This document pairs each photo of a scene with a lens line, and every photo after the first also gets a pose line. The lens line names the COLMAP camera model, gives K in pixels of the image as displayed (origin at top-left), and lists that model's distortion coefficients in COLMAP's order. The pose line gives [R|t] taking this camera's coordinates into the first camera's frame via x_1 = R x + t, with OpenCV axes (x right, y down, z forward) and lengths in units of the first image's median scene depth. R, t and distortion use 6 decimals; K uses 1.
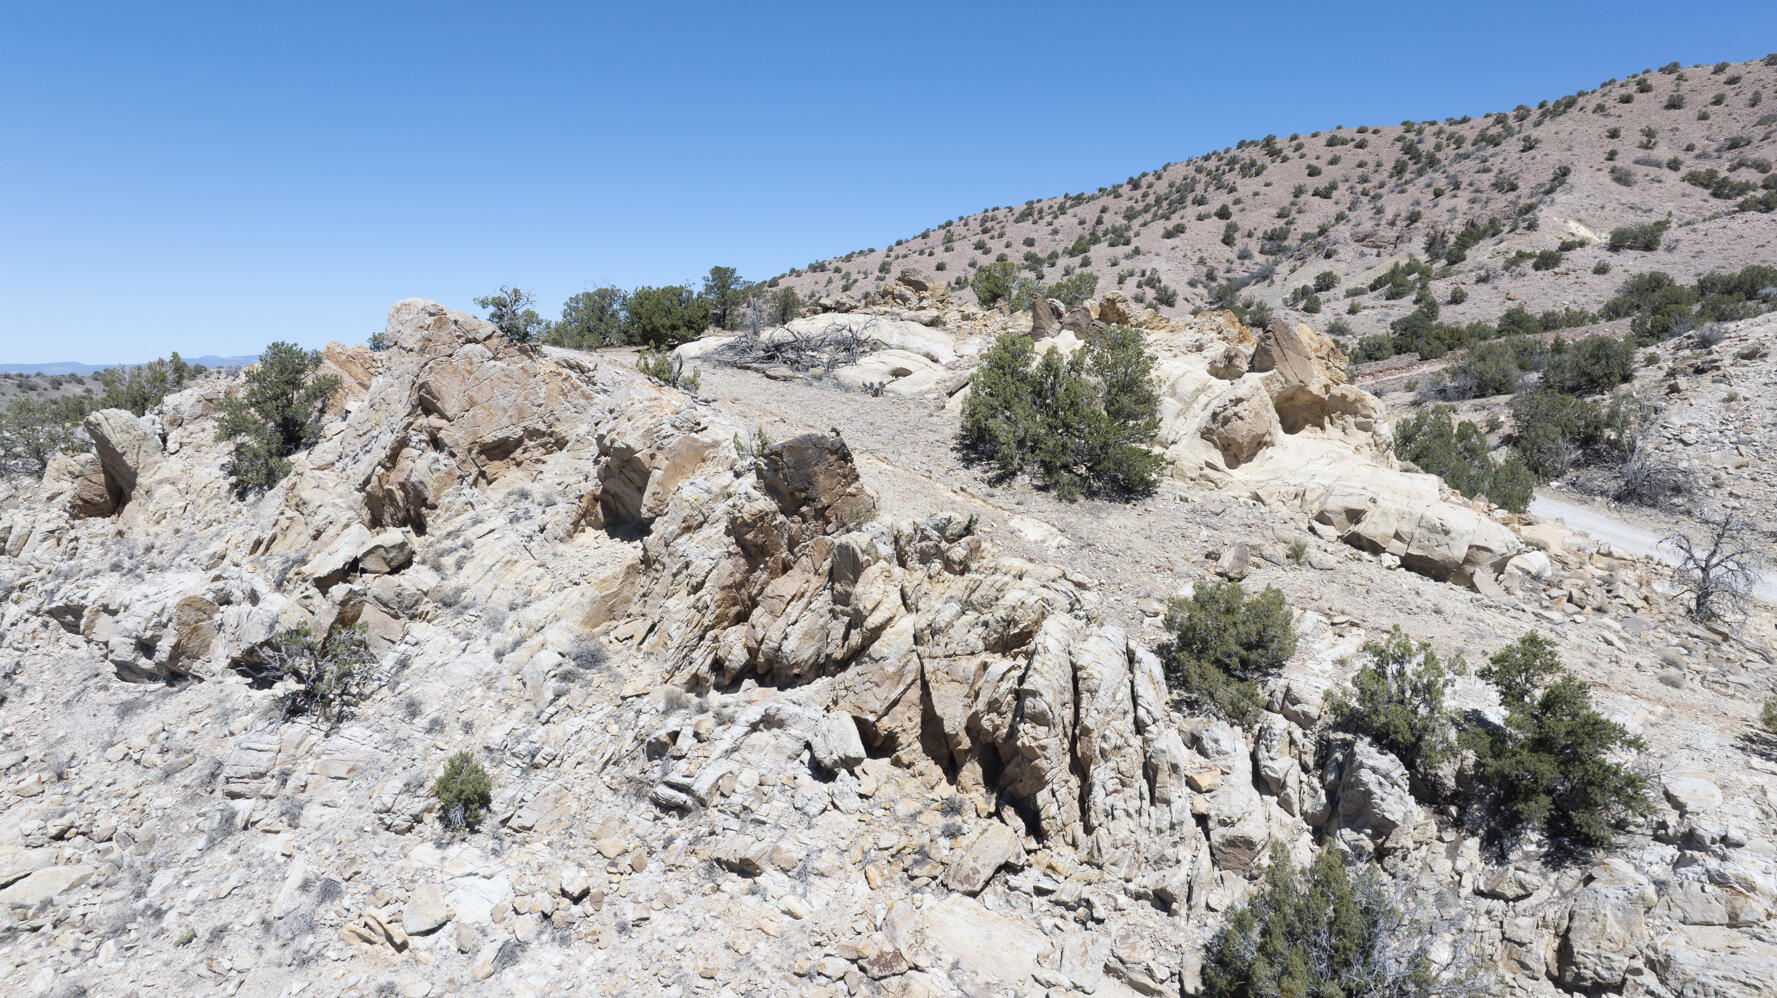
lens RADIAL K [[1253.9, 0, 888.5], [0, 1253.9, 499.0], [0, 0, 1]] dist [-0.006915, -0.001566]
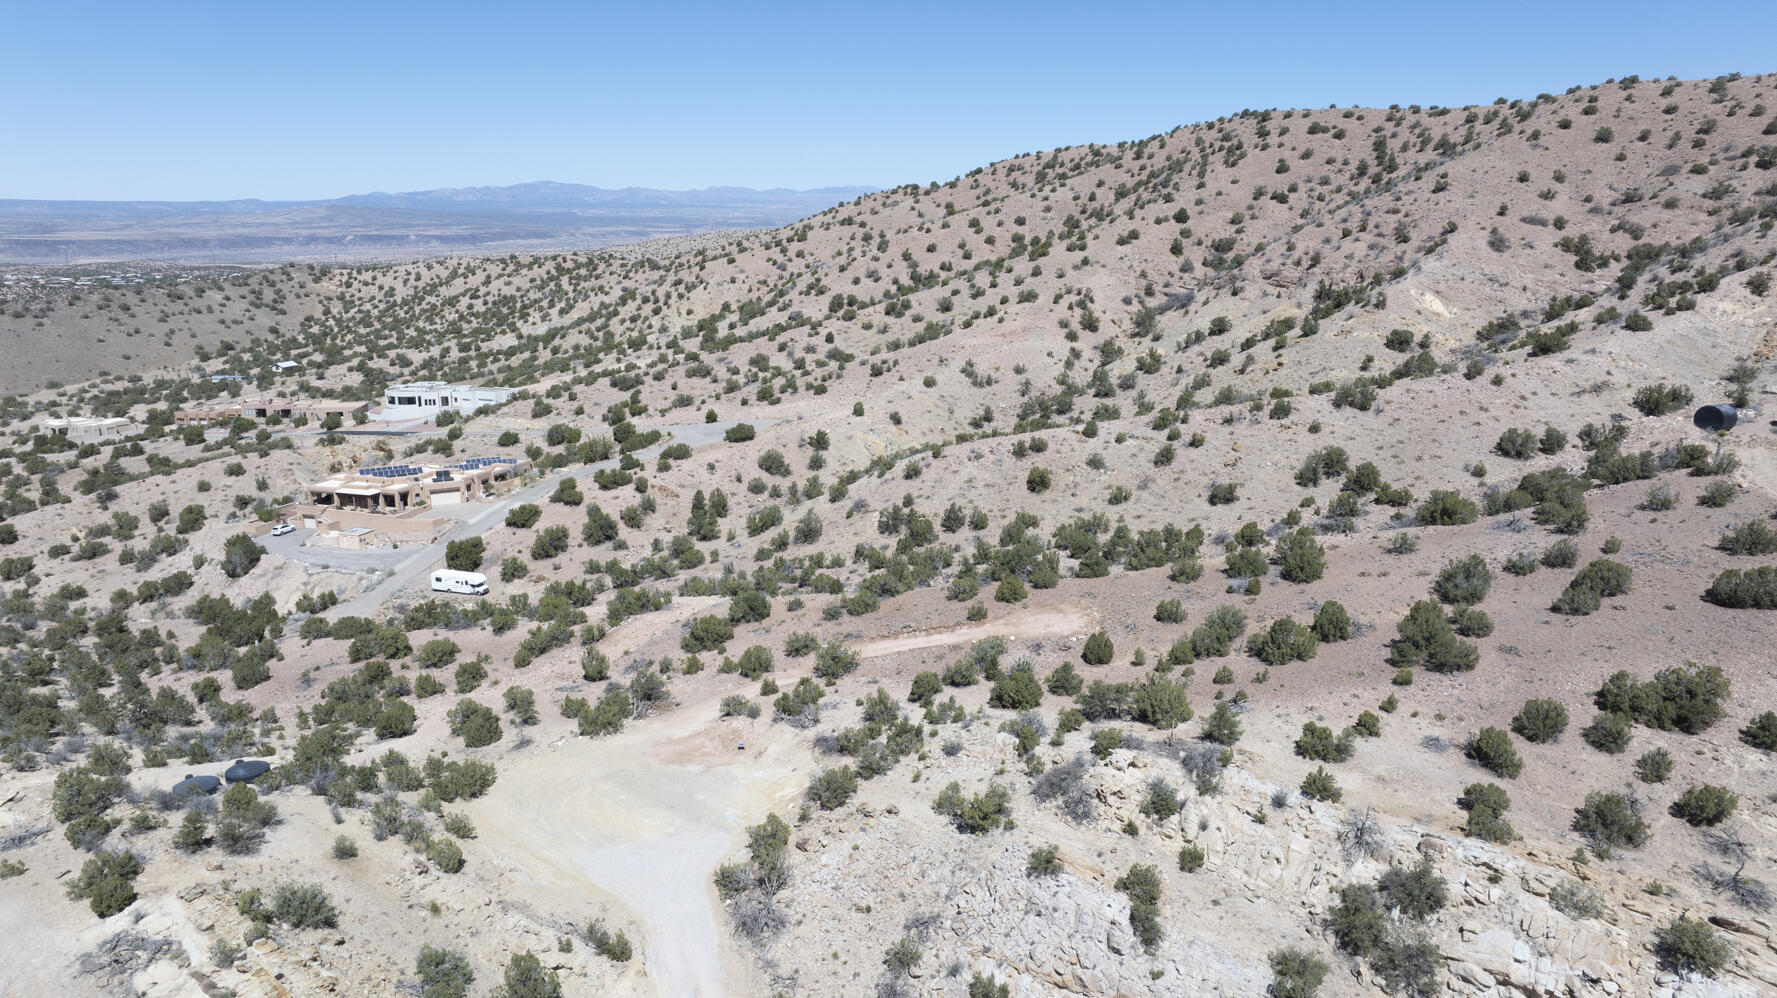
lens RADIAL K [[1253.9, 0, 888.5], [0, 1253.9, 499.0], [0, 0, 1]] dist [-0.006915, -0.001566]
pose [[0.992581, 0.030699, -0.117647, 0.157675], [-0.014991, 0.991117, 0.132145, -0.131055], [0.120659, -0.129401, 0.984224, -0.093657]]
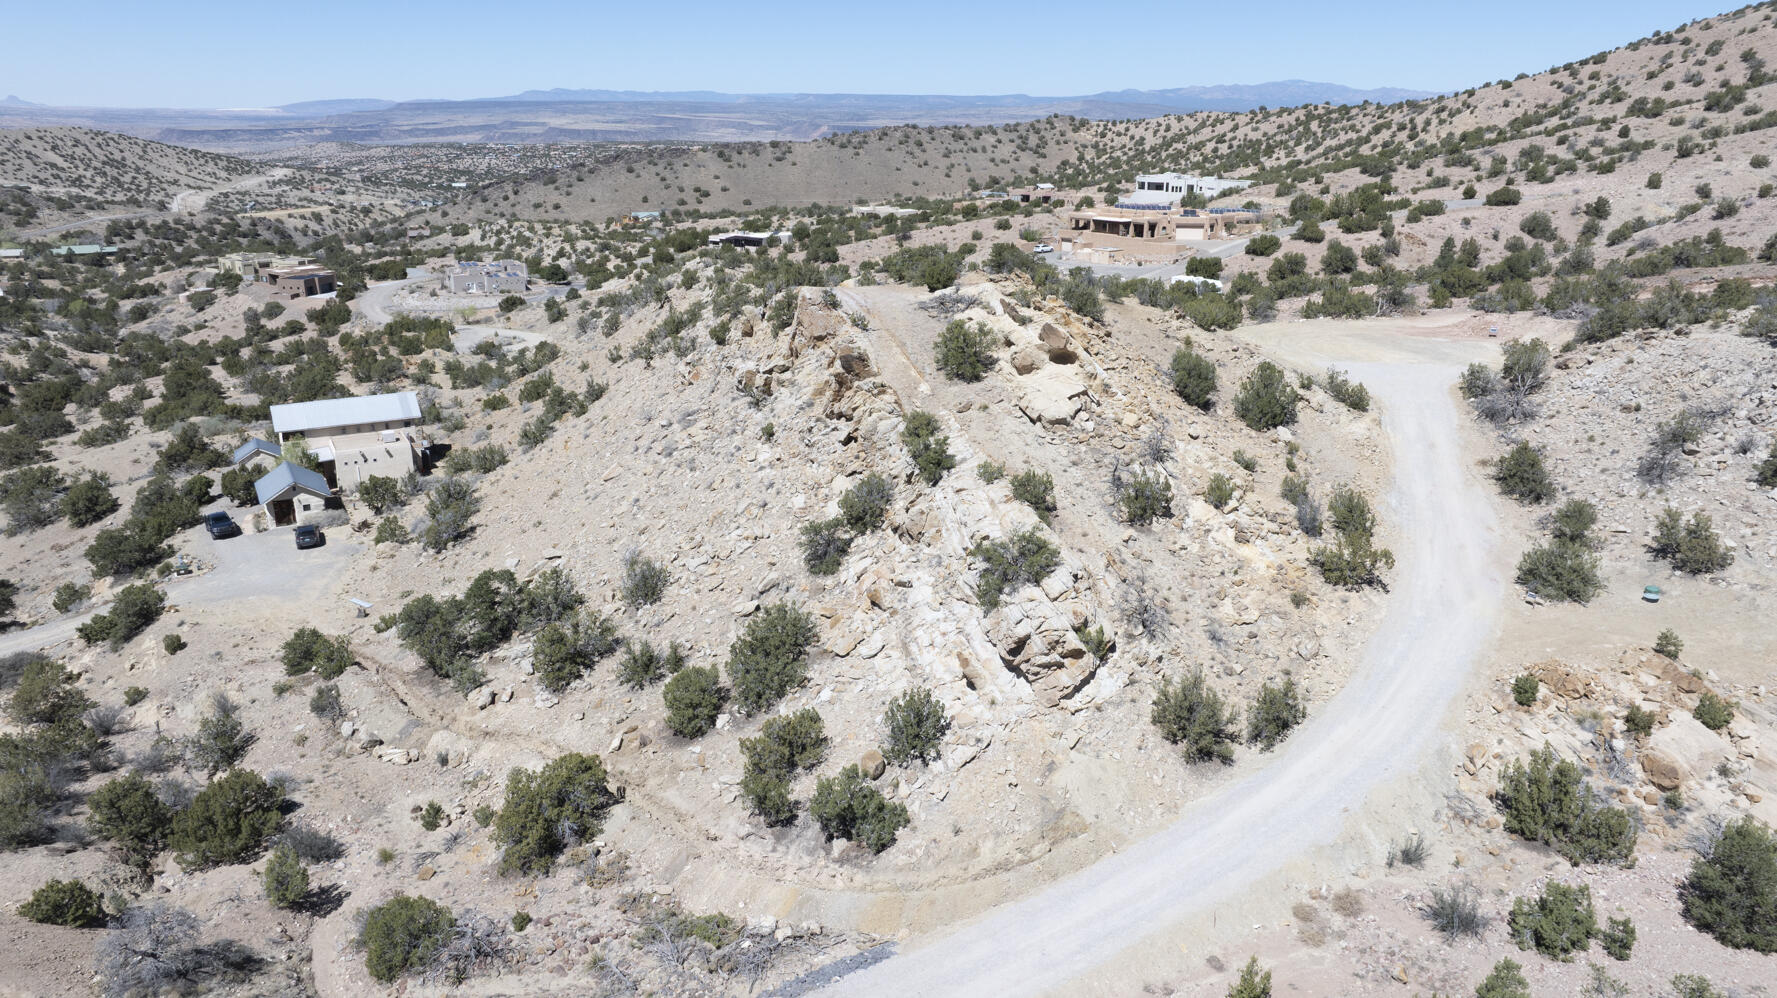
lens RADIAL K [[1276.8, 0, 888.5], [0, 1276.8, 499.0], [0, 0, 1]] dist [-0.125397, 0.155159]
pose [[0.777645, 0.197745, -0.596796, 0.159752], [-0.073721, 0.971380, 0.225801, -0.033520], [0.624367, -0.131597, 0.769966, -0.125641]]
